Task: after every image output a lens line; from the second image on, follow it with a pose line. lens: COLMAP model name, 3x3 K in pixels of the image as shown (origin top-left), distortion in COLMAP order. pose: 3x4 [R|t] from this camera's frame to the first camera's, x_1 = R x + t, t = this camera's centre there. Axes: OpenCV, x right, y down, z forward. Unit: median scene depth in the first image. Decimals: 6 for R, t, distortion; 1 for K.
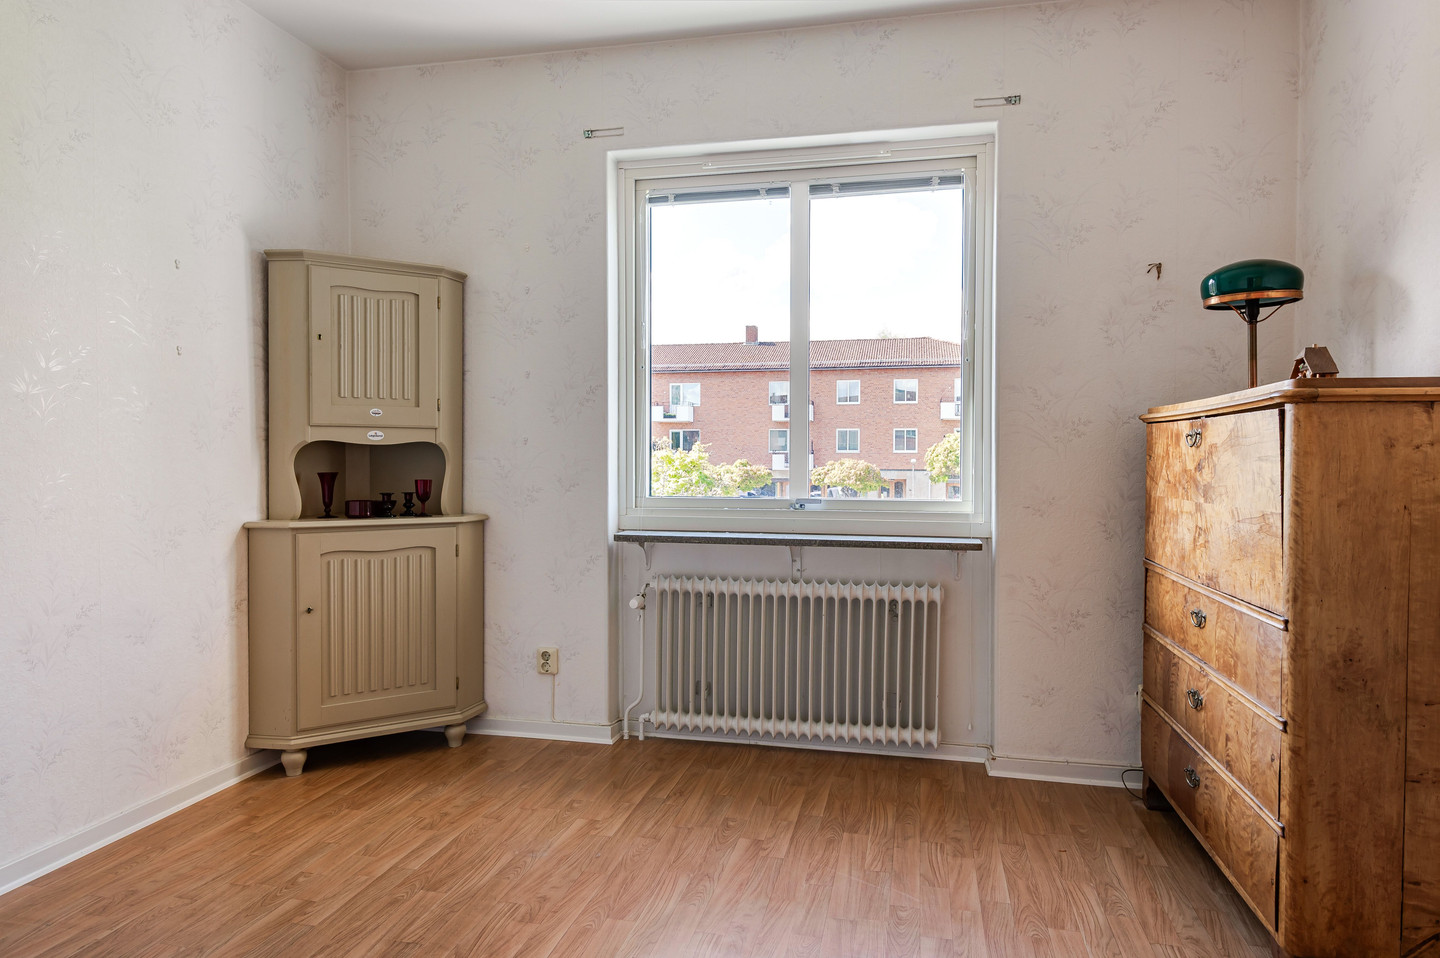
lens RADIAL K [[869.7, 0, 720.0], [0, 869.7, 479.0], [0, 0, 1]] dist [0.031267, -0.030753]
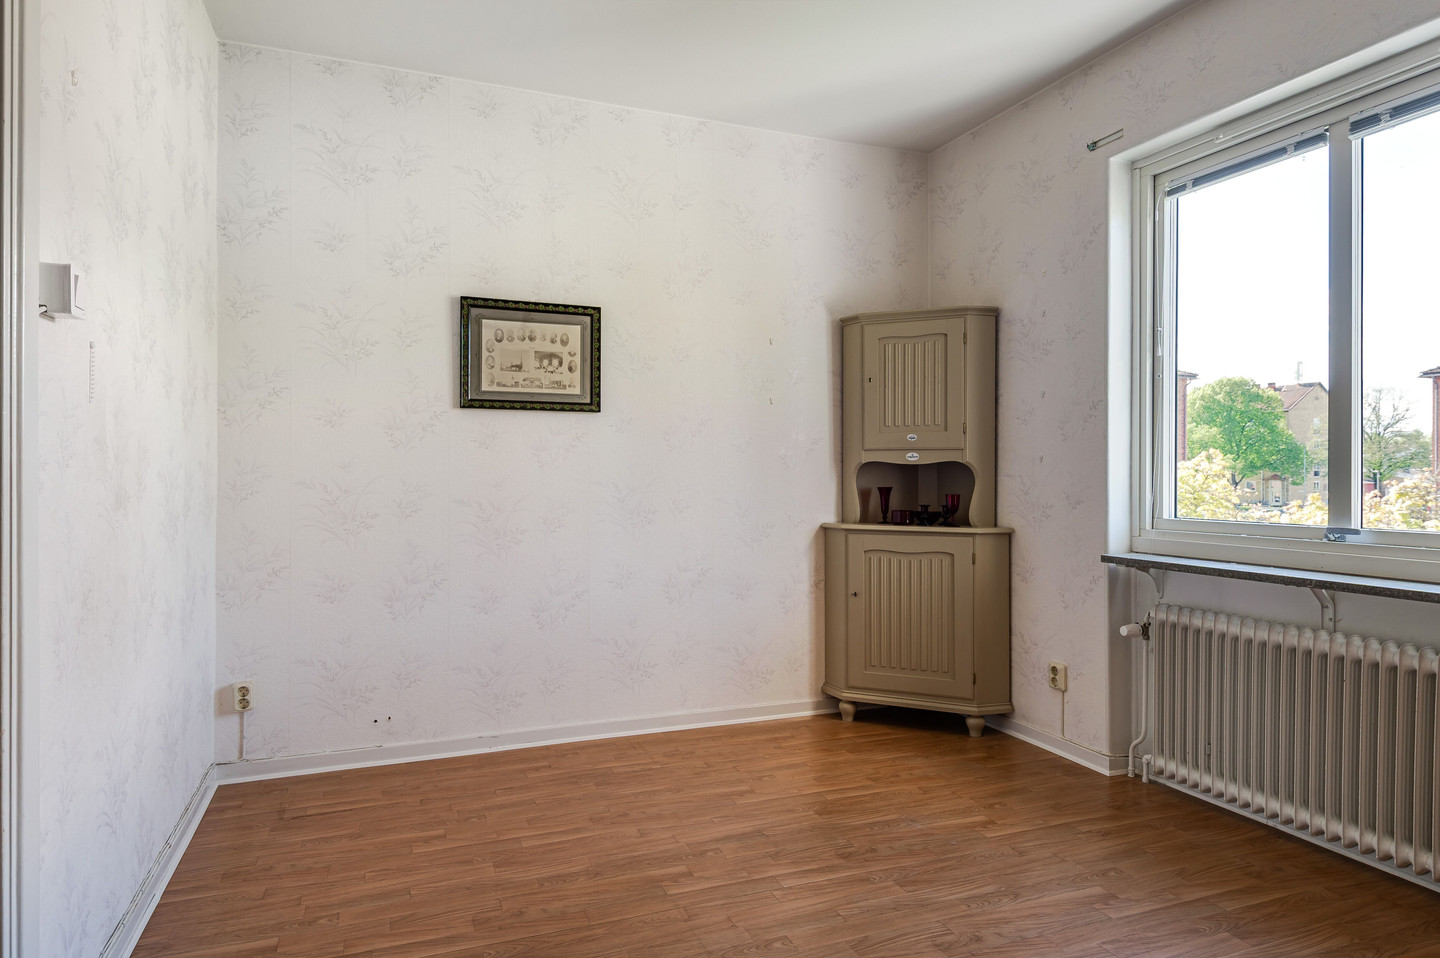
lens RADIAL K [[869.7, 0, 720.0], [0, 869.7, 479.0], [0, 0, 1]] dist [0.031267, -0.030753]
pose [[0.557310, 0.002934, -0.830299, 0.452962], [-0.020761, 0.999730, -0.010402, -0.001061], [0.830045, 0.023034, 0.557221, 0.113827]]
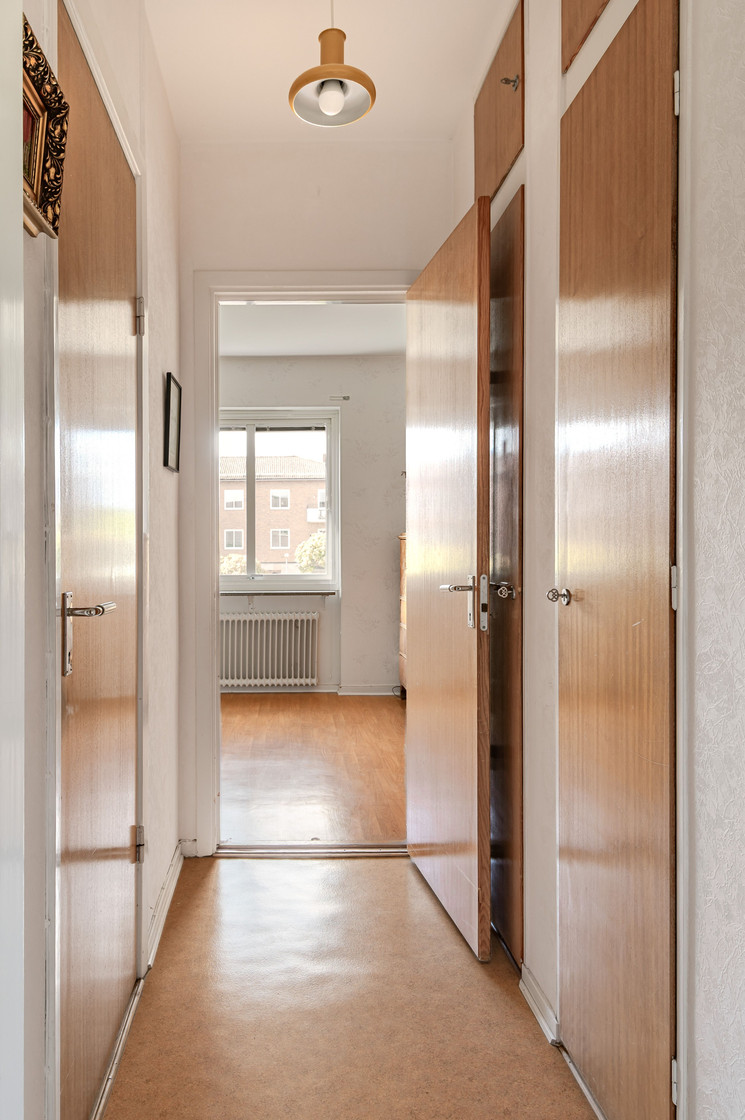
lens RADIAL K [[709.9, 0, 372.5], [0, 709.9, 560.0], [0, 0, 1]] dist [0.019077, 0.000641]
pose [[0.943278, -0.003749, 0.331984, -0.211748], [0.008677, 0.999873, -0.013361, 0.013912], [-0.331892, 0.015483, 0.943190, -0.745554]]
